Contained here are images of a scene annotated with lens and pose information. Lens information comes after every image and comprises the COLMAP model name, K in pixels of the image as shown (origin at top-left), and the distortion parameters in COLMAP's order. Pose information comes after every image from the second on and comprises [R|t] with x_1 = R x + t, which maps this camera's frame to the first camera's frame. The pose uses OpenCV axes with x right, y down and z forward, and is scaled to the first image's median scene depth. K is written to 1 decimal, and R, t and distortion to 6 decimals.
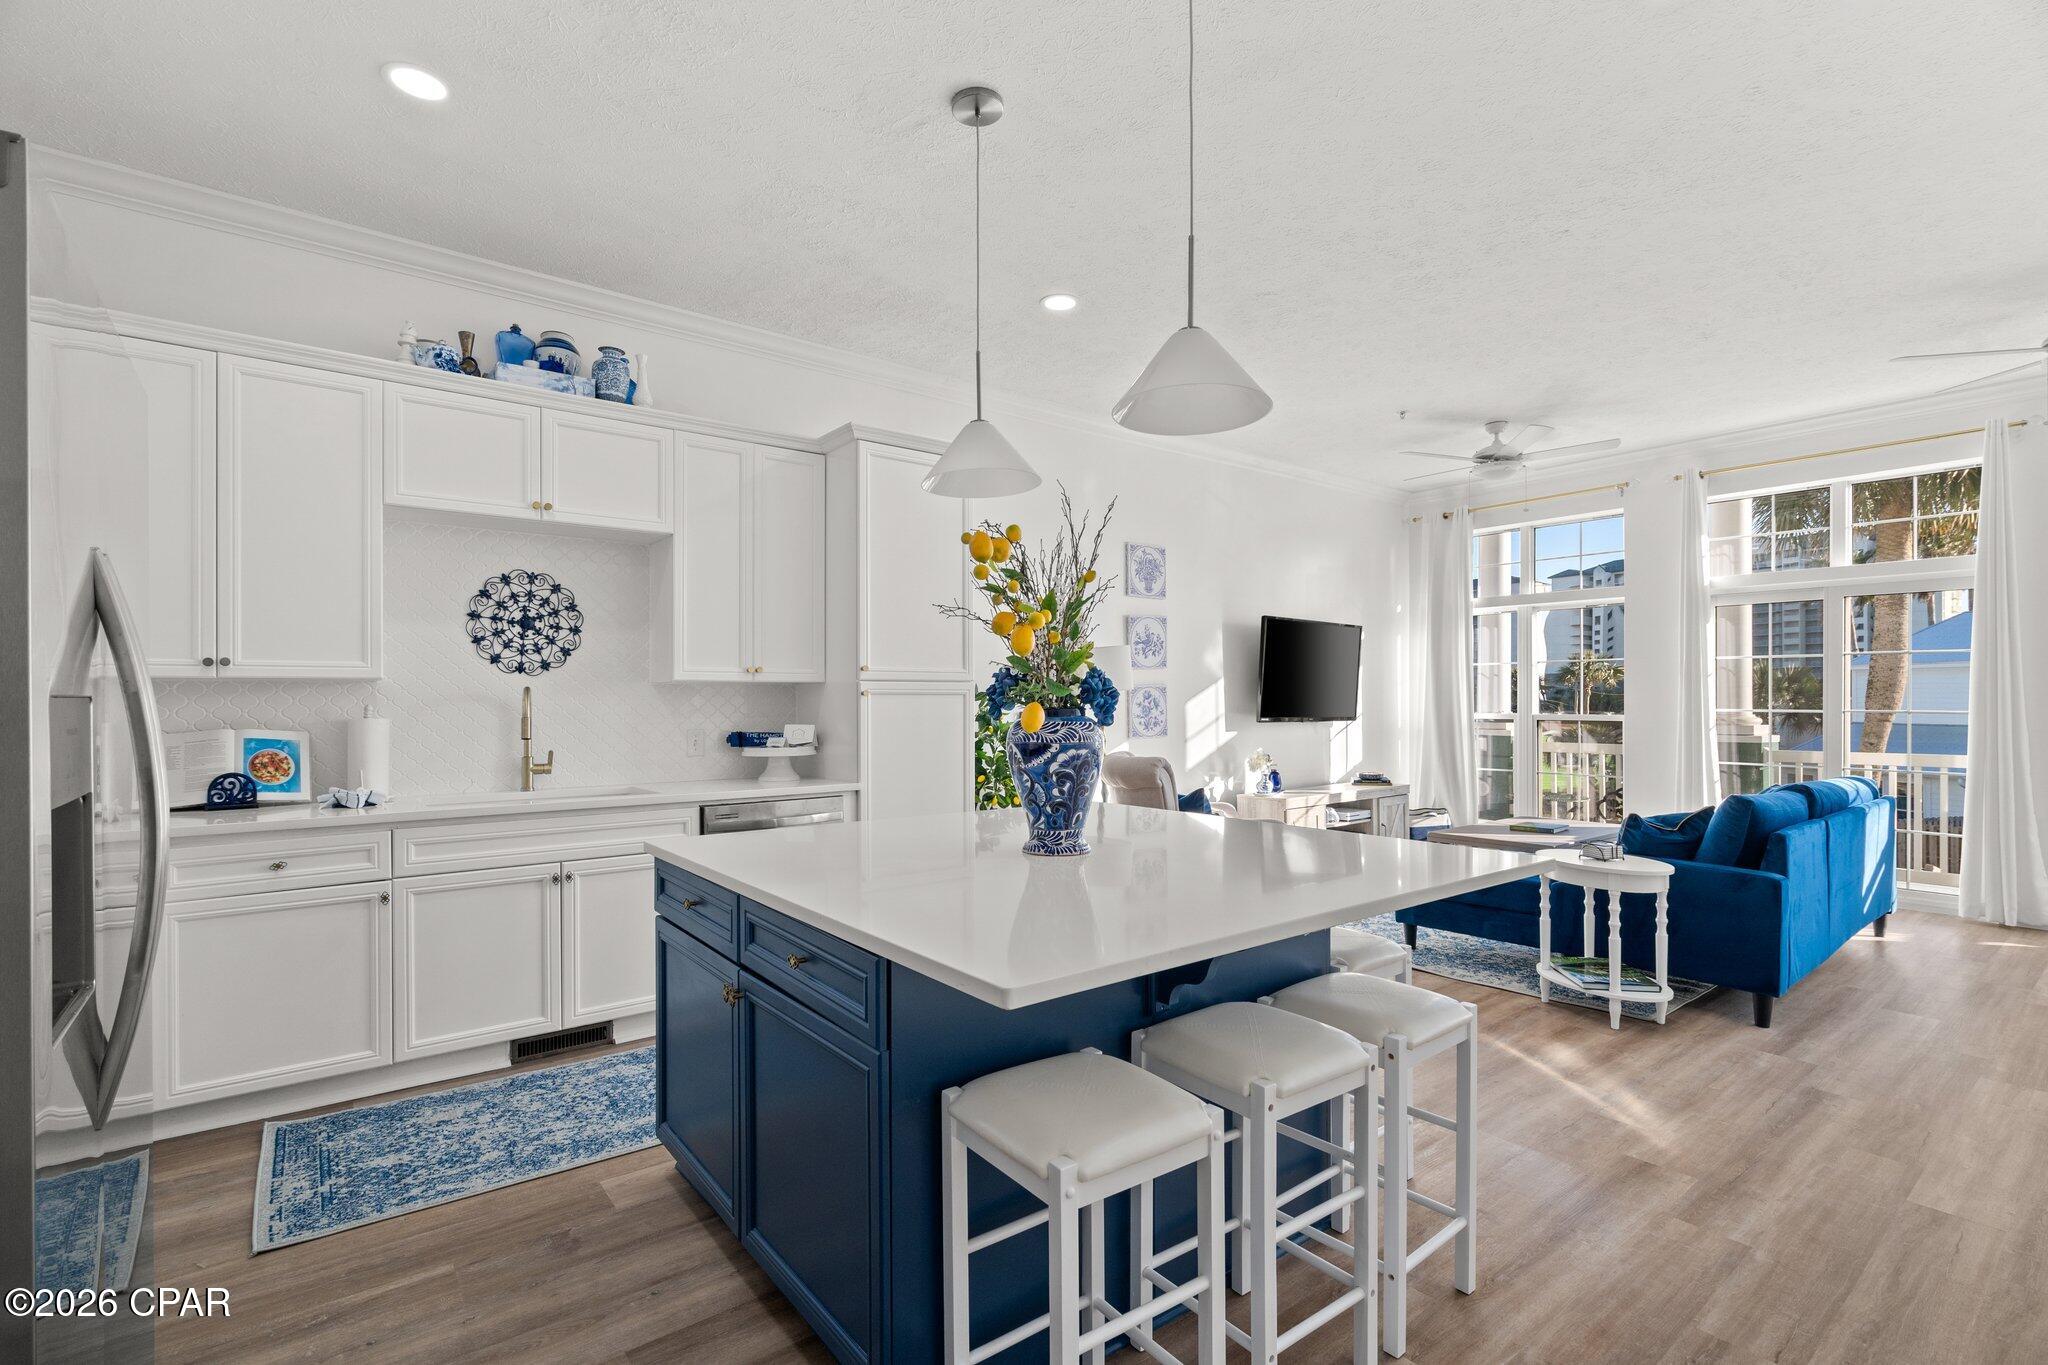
lens RADIAL K [[927.9, 0, 1042.3], [0, 927.9, 701.1], [0, 0, 1]] dist [-0.008146, 0.004884]
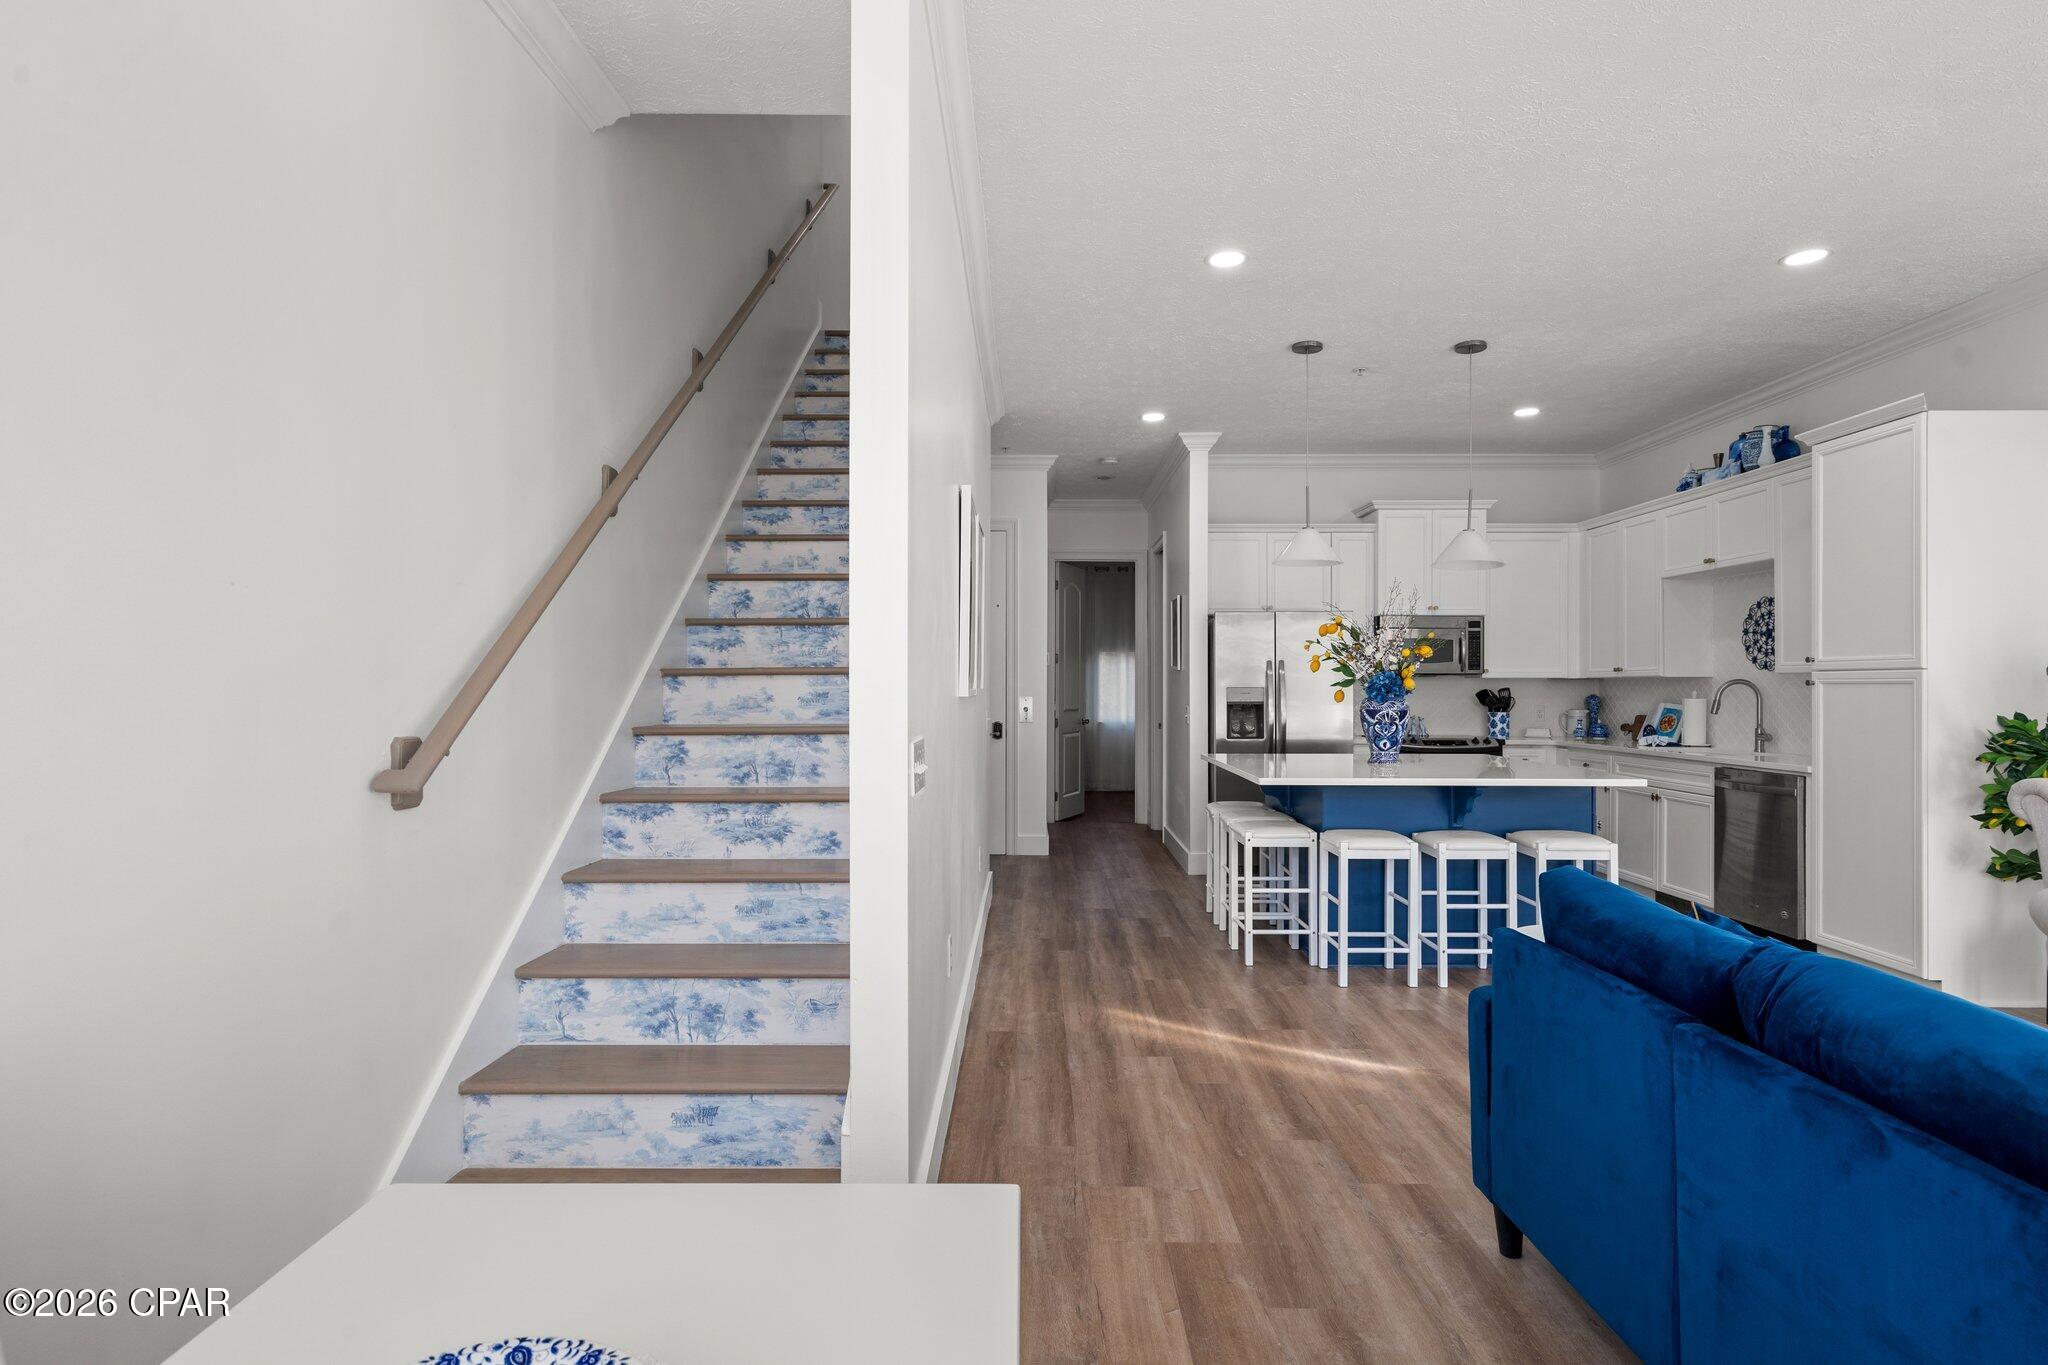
lens RADIAL K [[1055.2, 0, 1021.3], [0, 1055.2, 685.7], [0, 0, 1]] dist [0.011913, -0.000258]
pose [[-0.628893, 0.001738, -0.777490, 0.894493], [0.002165, 0.999998, 0.000484, -0.004851], [0.777489, -0.001379, -0.628895, 0.707792]]
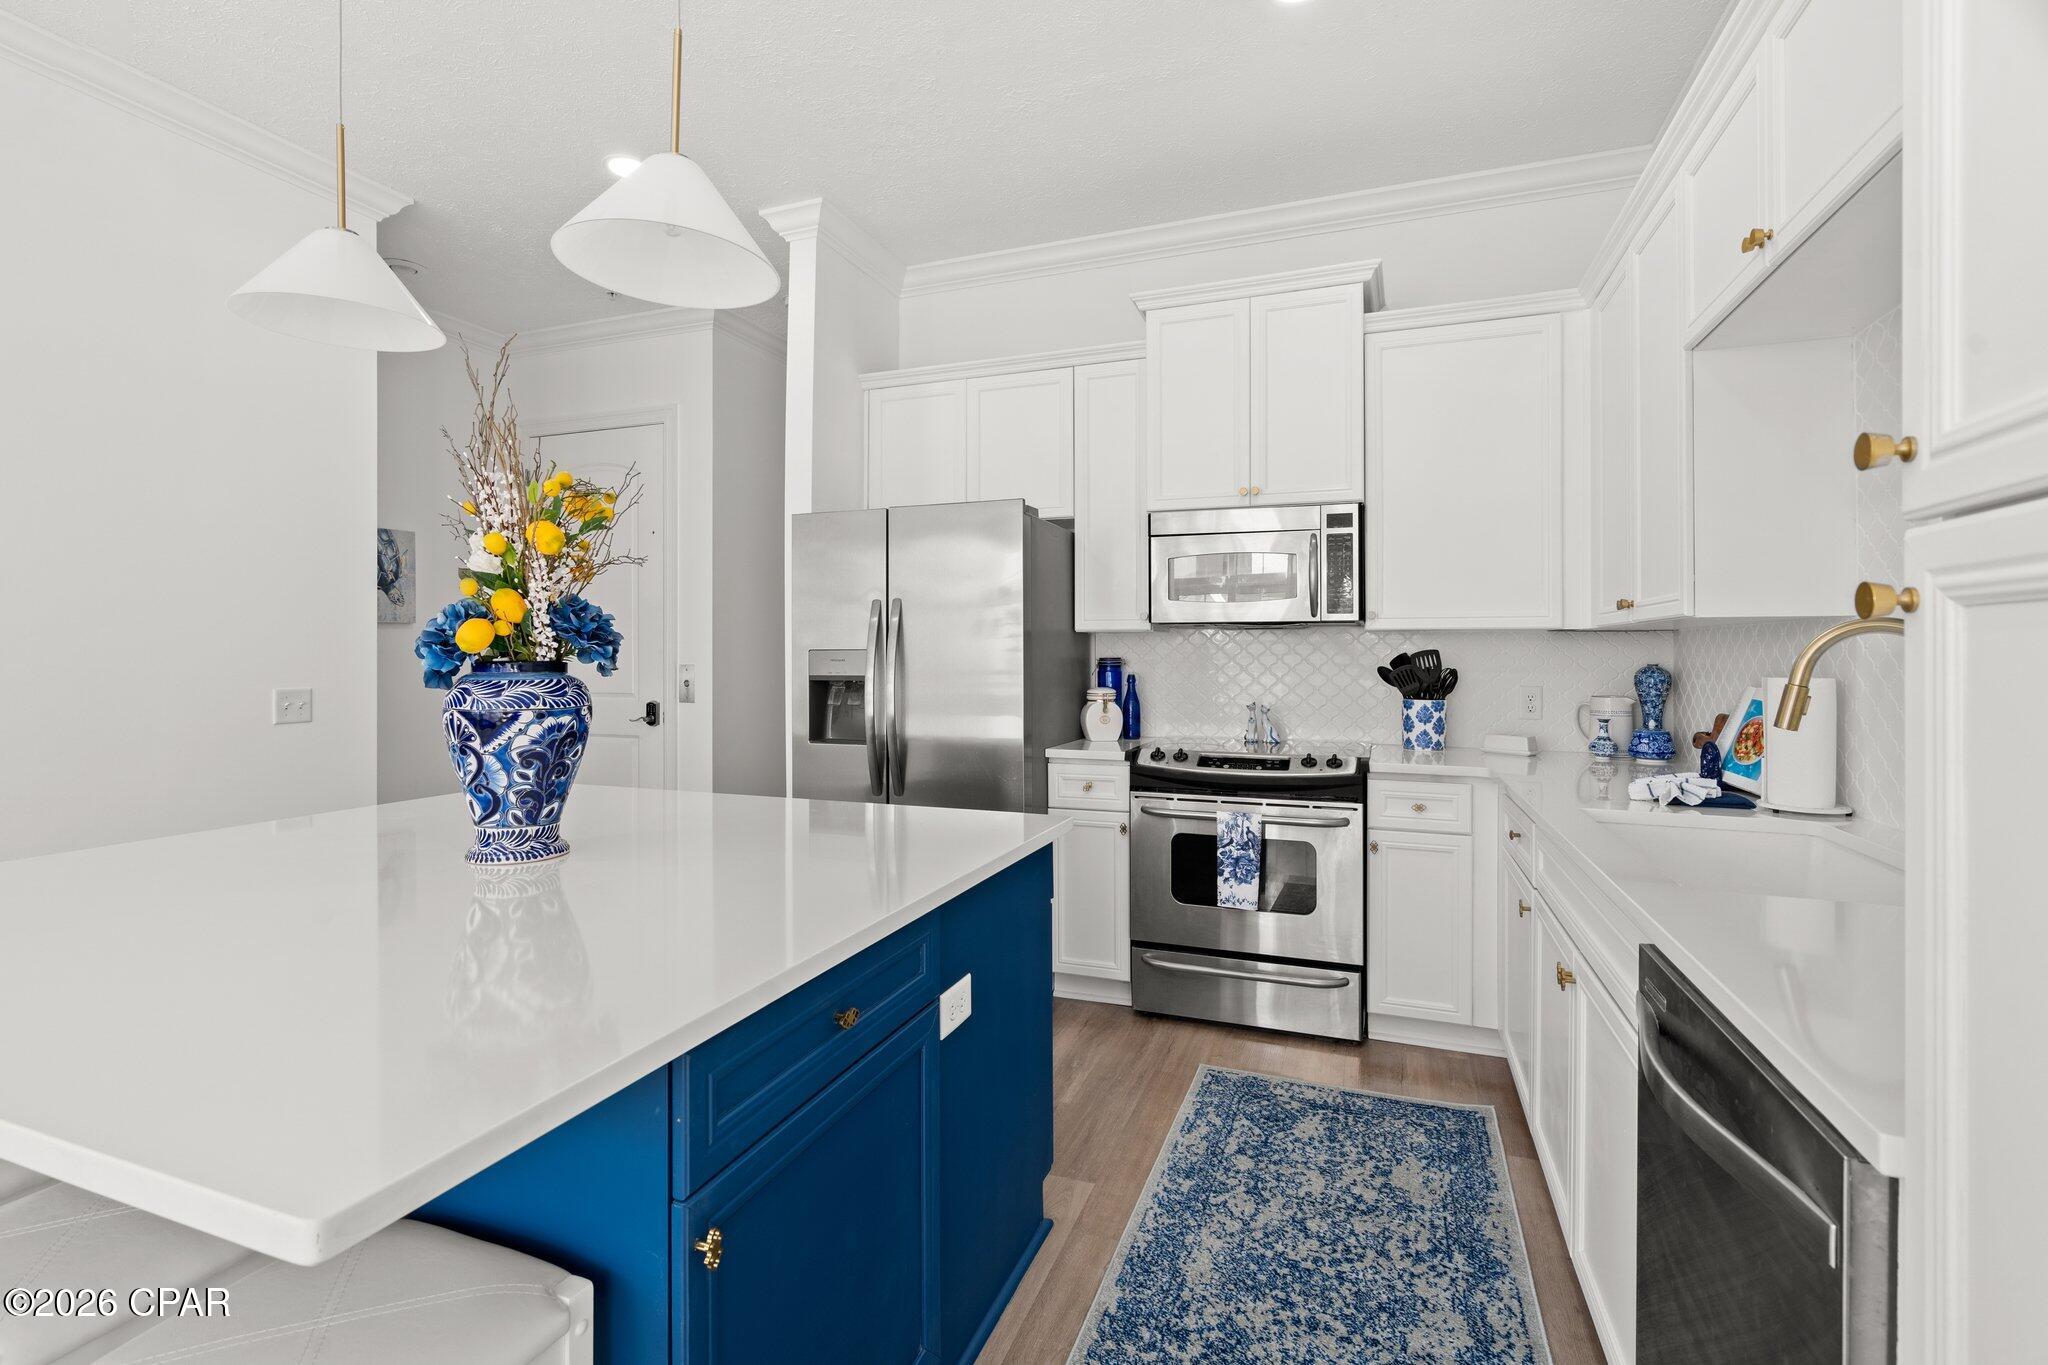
lens RADIAL K [[927.9, 0, 1032.5], [0, 927.9, 646.3], [0, 0, 1]] dist [-0.008146, 0.004884]
pose [[-0.859593, -0.001407, -0.510978, 0.014238], [0.002763, 0.999969, -0.007401, 0.000507], [0.510972, -0.007773, -0.859562, 0.707291]]
